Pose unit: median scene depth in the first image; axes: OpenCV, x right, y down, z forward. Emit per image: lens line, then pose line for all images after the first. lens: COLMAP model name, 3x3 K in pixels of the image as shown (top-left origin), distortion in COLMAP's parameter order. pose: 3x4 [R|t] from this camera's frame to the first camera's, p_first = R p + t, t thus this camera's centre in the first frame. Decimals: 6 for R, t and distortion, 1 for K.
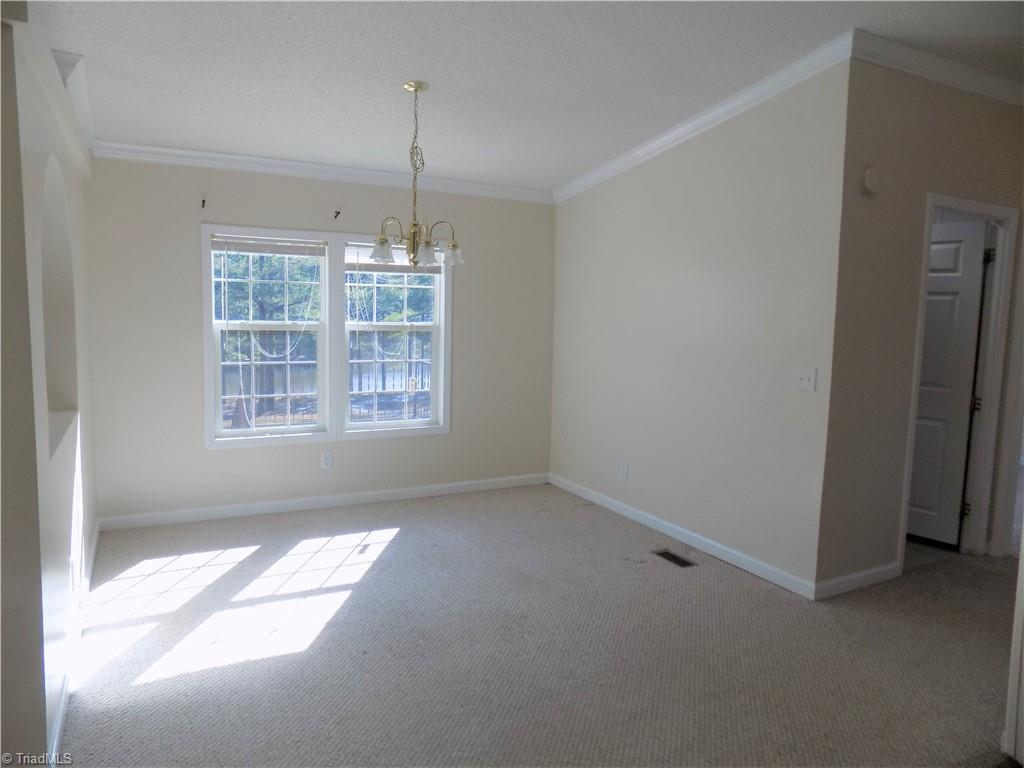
lens RADIAL K [[683.7, 0, 514.8], [0, 683.7, 381.4], [0, 0, 1]] dist [0.004109, -0.000136]
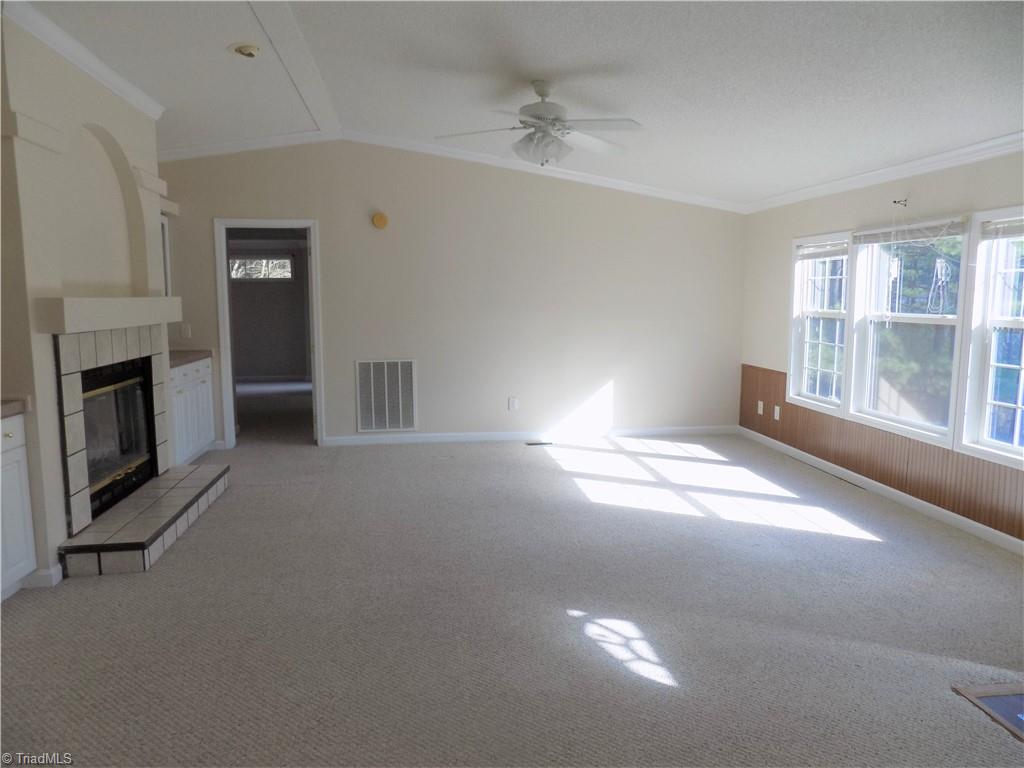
lens RADIAL K [[683.7, 0, 513.2], [0, 683.7, 380.3], [0, 0, 1]] dist [0.004109, -0.000136]
pose [[-0.346149, 0.094366, -0.933422, 0.626753], [-0.098313, 0.985802, 0.136120, -0.054792], [0.933014, 0.138886, -0.331957, 0.614327]]
